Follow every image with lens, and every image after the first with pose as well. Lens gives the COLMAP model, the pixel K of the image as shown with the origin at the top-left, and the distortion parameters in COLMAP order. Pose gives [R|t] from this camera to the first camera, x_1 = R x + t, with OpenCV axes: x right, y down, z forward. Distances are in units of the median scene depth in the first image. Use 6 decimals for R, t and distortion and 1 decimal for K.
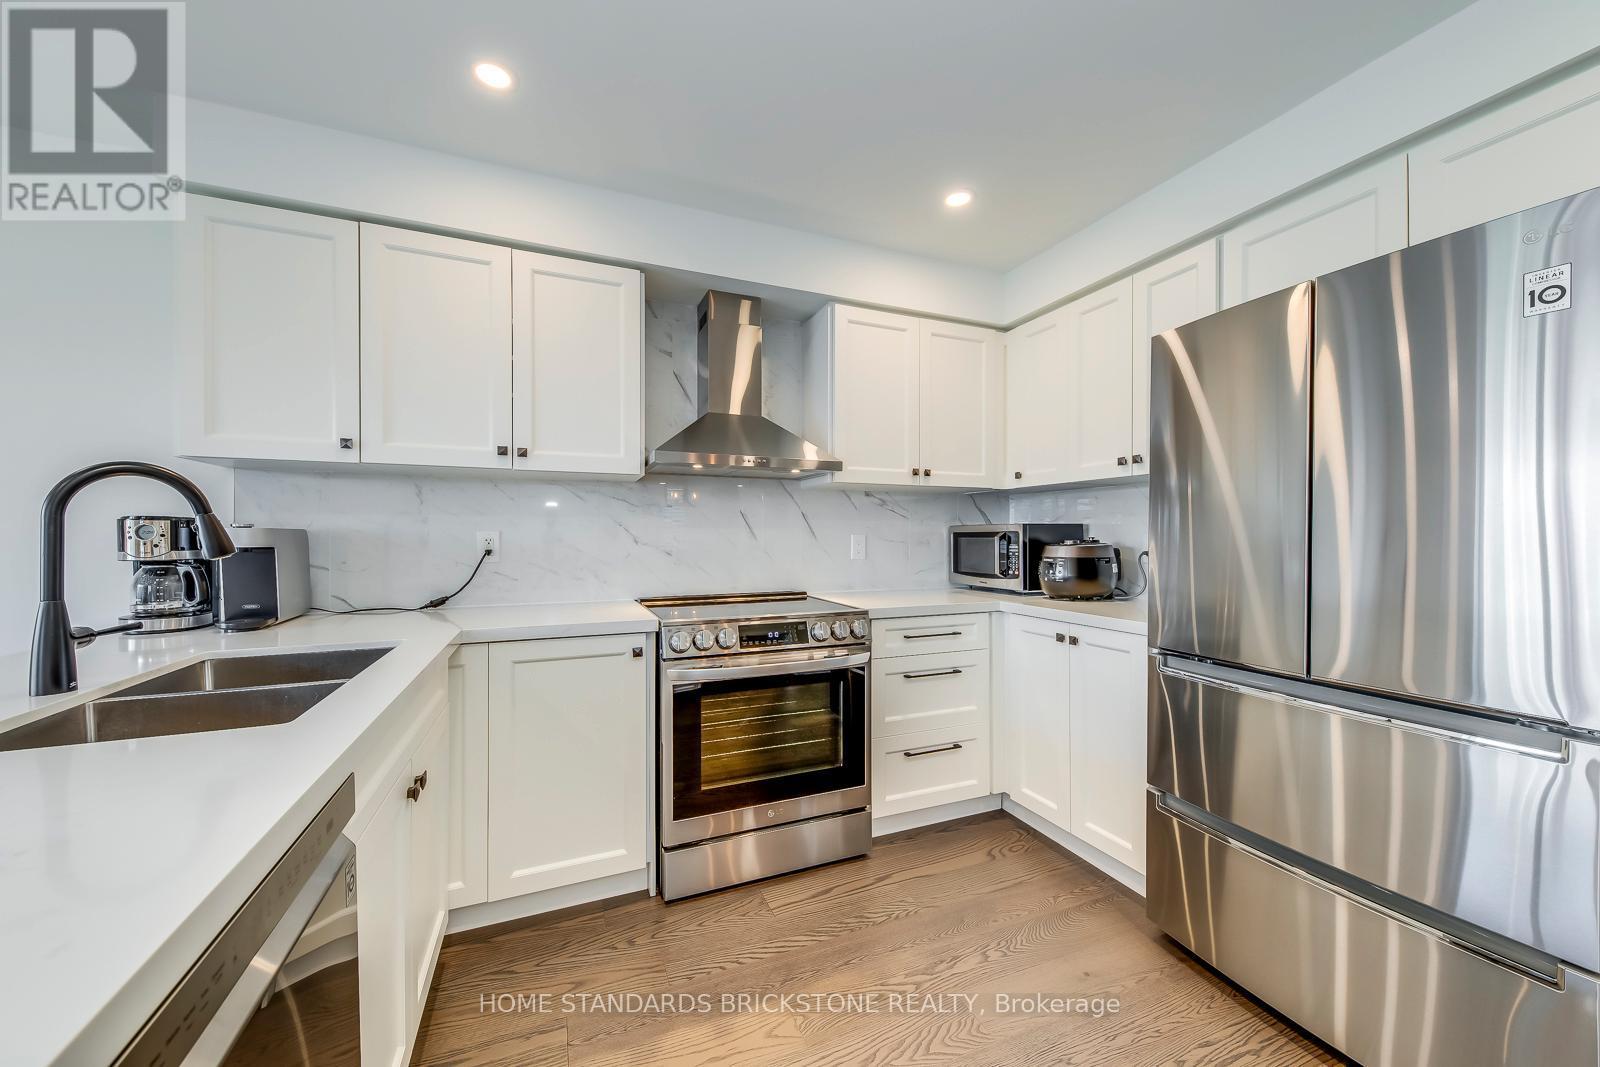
lens RADIAL K [[591.9, 0, 806.9], [0, 591.9, 535.0], [0, 0, 1]] dist [0.009915, 0.000061]
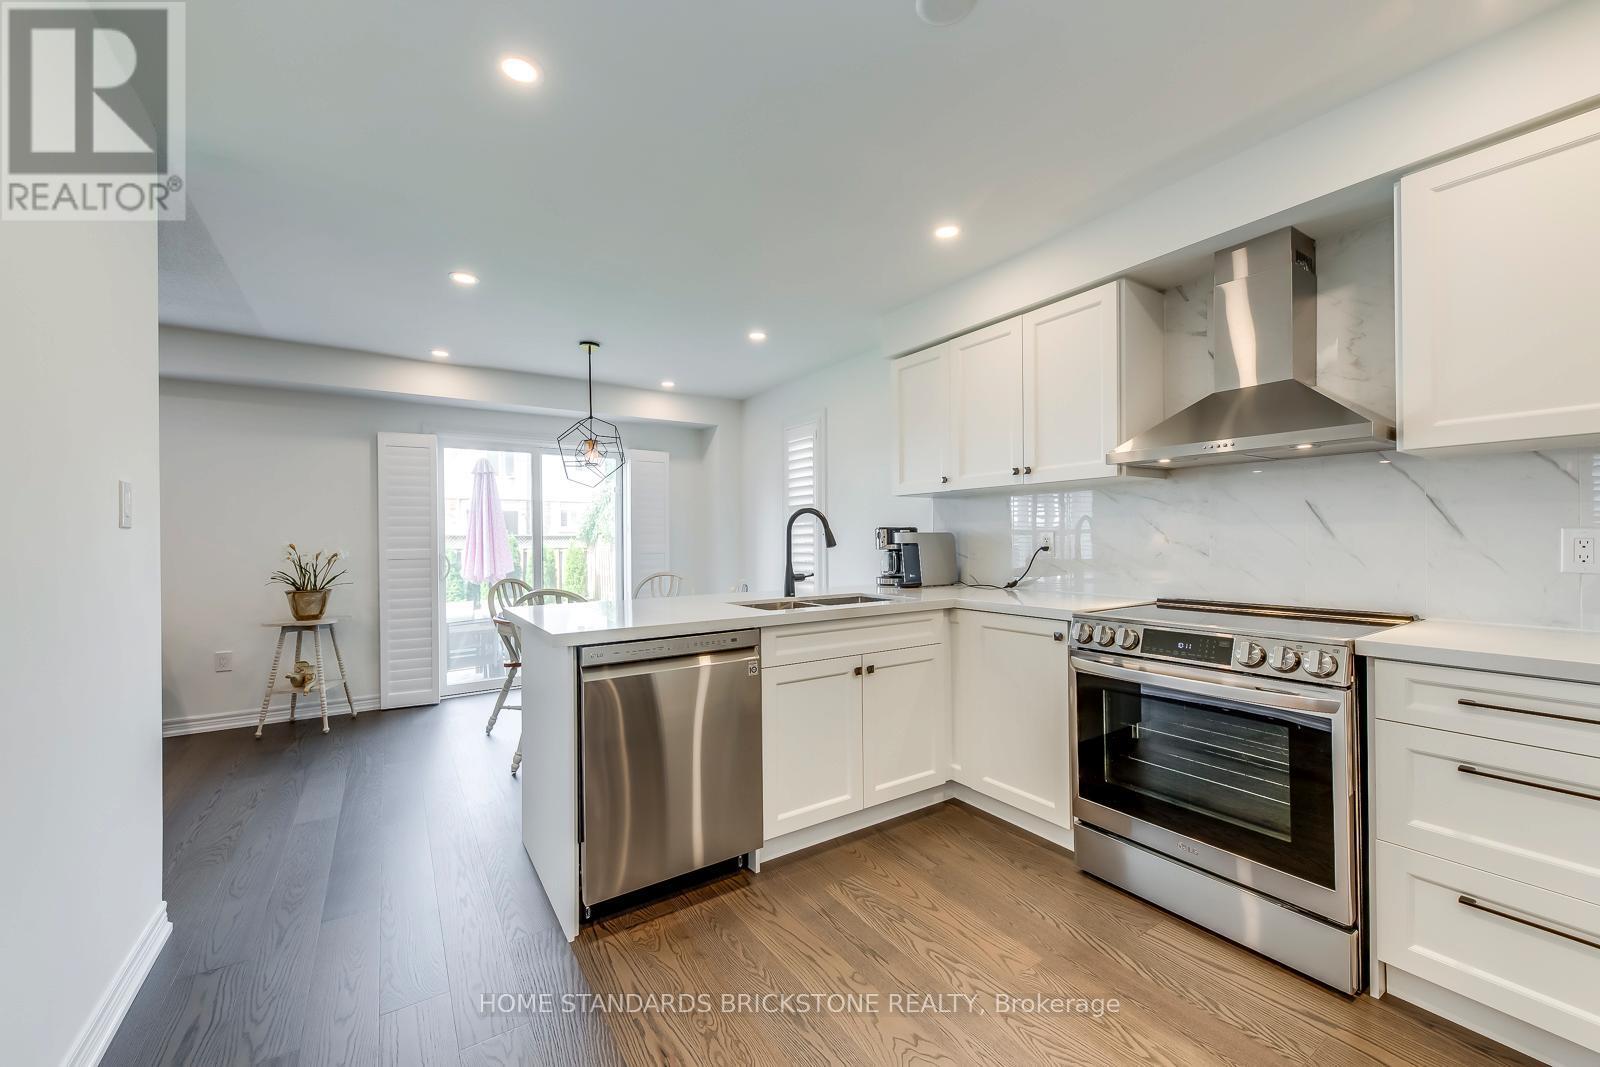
lens RADIAL K [[647.5, 0, 802.5], [0, 647.5, 535.3], [0, 0, 1]] dist [0.010298, -0.001958]
pose [[0.174510, -0.007369, -0.984628, 0.756956], [0.009206, 0.999941, -0.005852, 0.003856], [0.984612, -0.008043, 0.174567, 0.257965]]
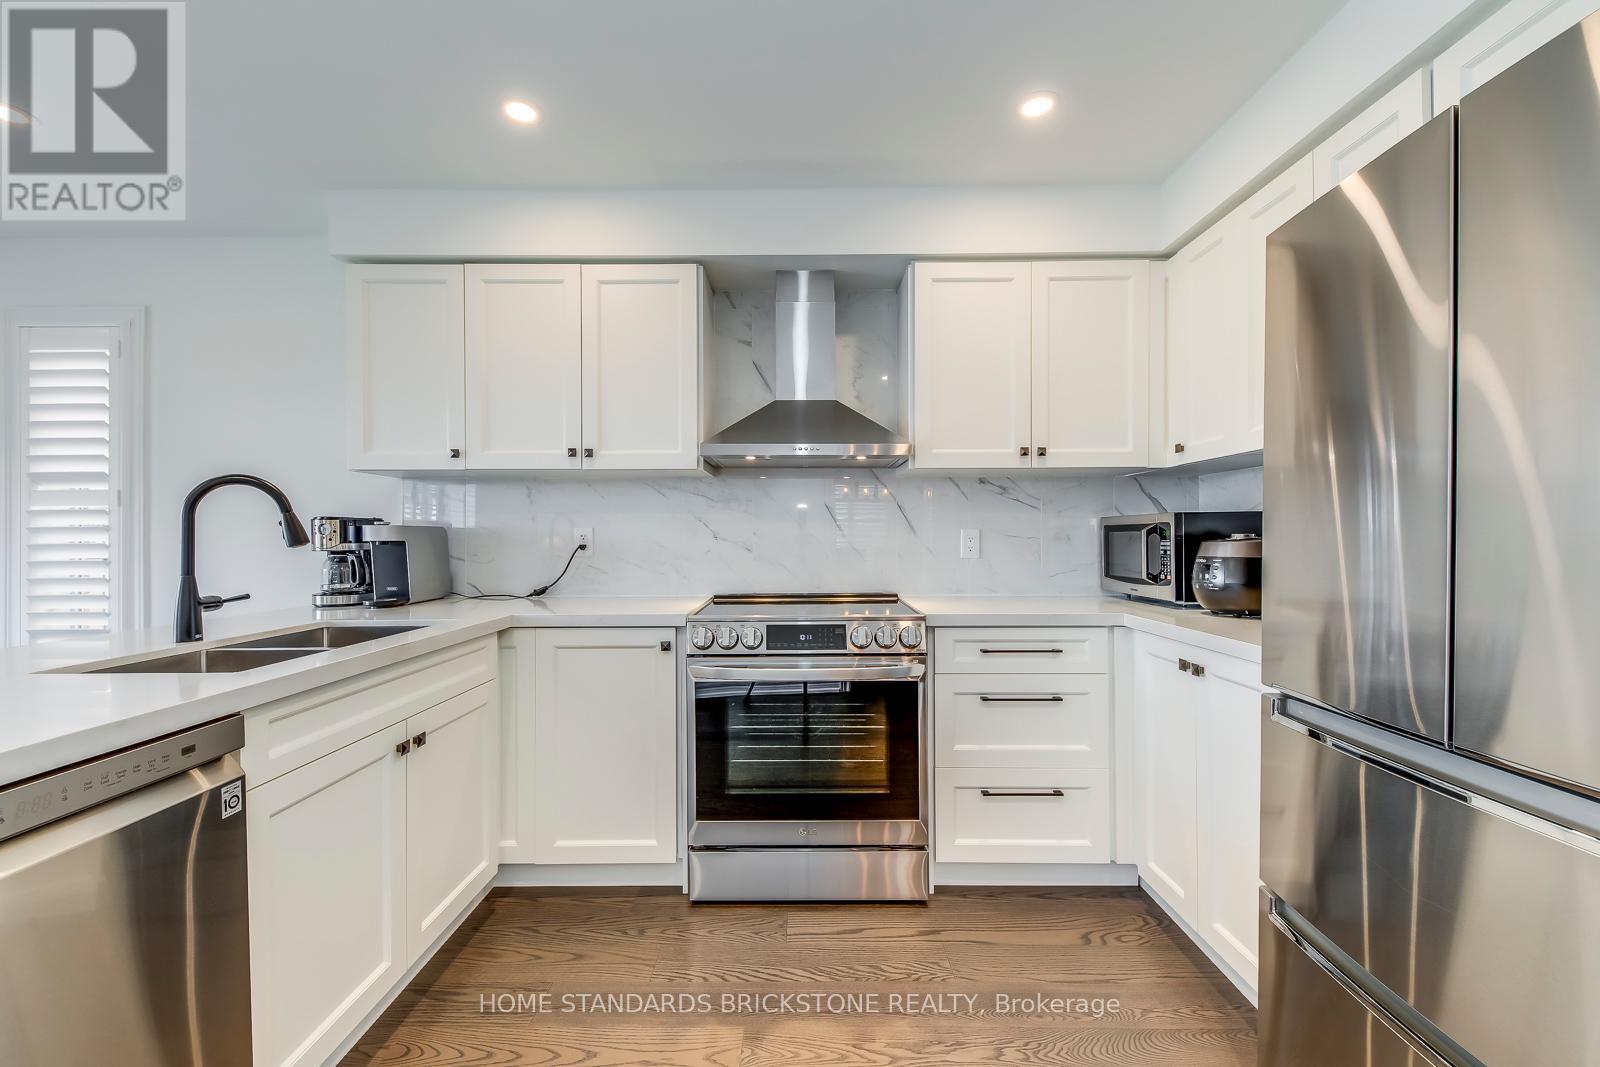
lens RADIAL K [[647.5, 0, 805.0], [0, 647.5, 534.1], [0, 0, 1]] dist [0.010298, -0.001958]
pose [[0.920234, -0.004636, -0.391342, 0.315509], [0.004452, 0.999989, -0.001376, 0.009566], [0.391344, -0.000476, 0.920244, 0.074139]]
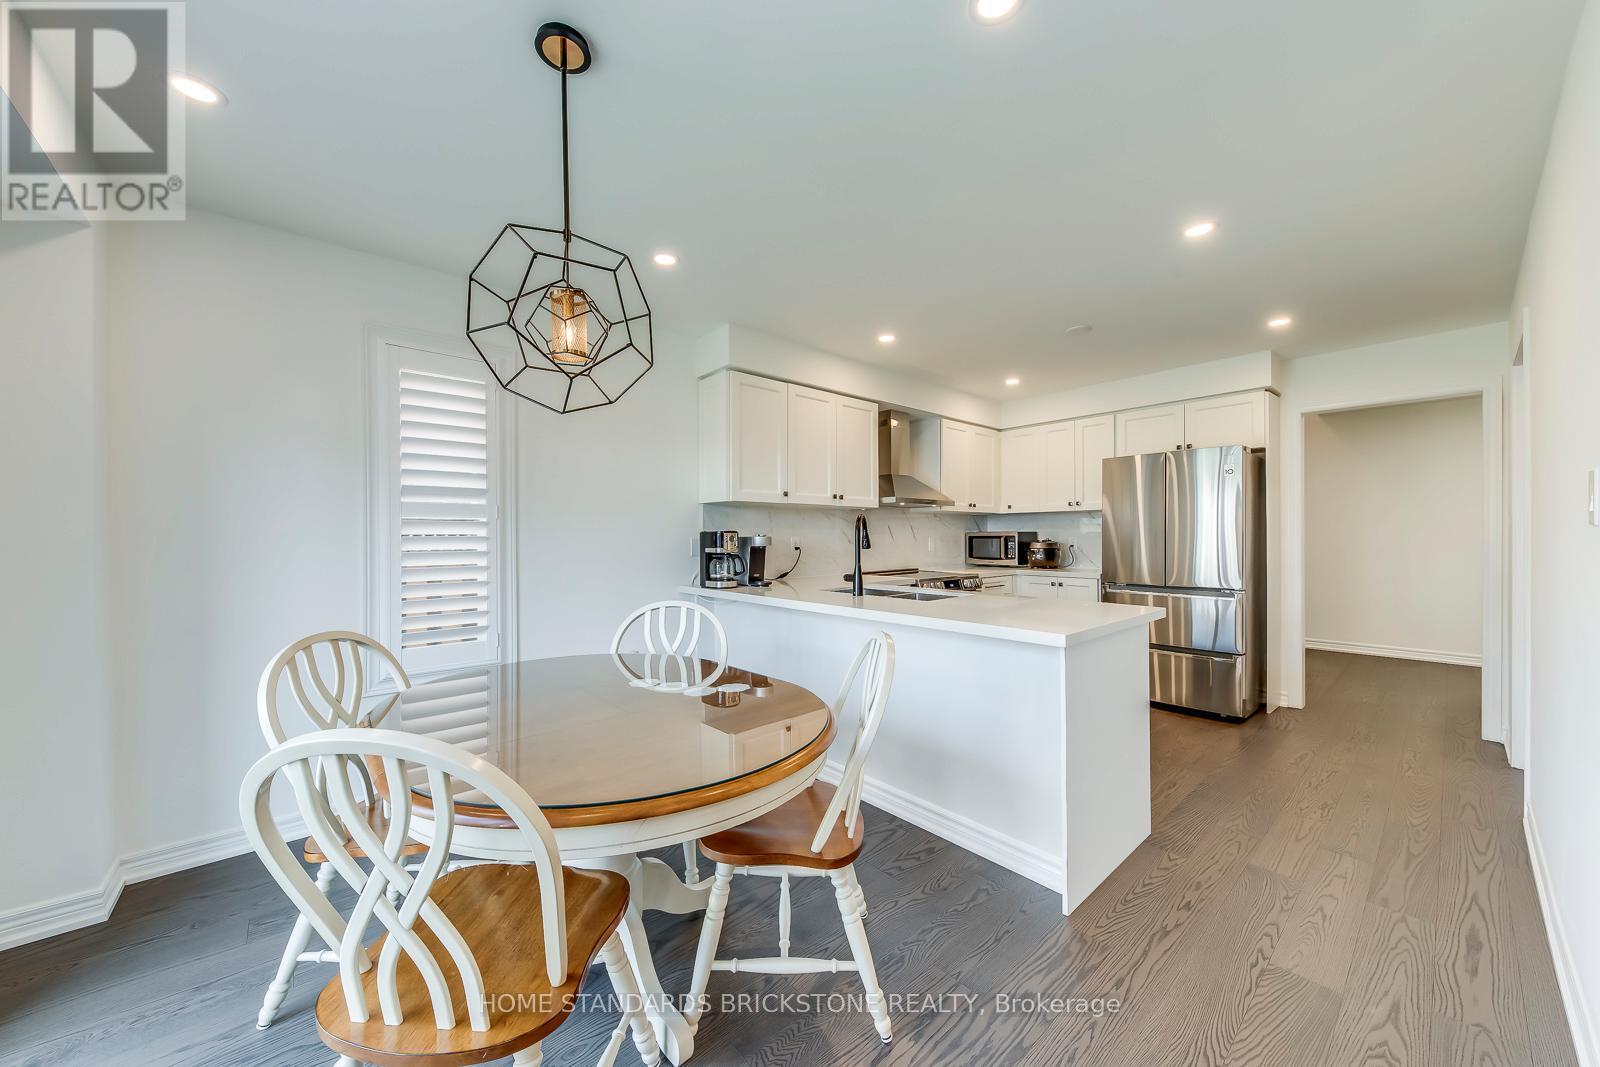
lens RADIAL K [[562.0, 0, 810.1], [0, 562.0, 532.9], [0, 0, 1]] dist [-0.001218, -0.000051]
pose [[0.946914, -0.001962, 0.321482, -1.116250], [0.003779, 0.999980, -0.005030, -0.010576], [-0.321466, 0.005978, 0.946902, -0.699589]]
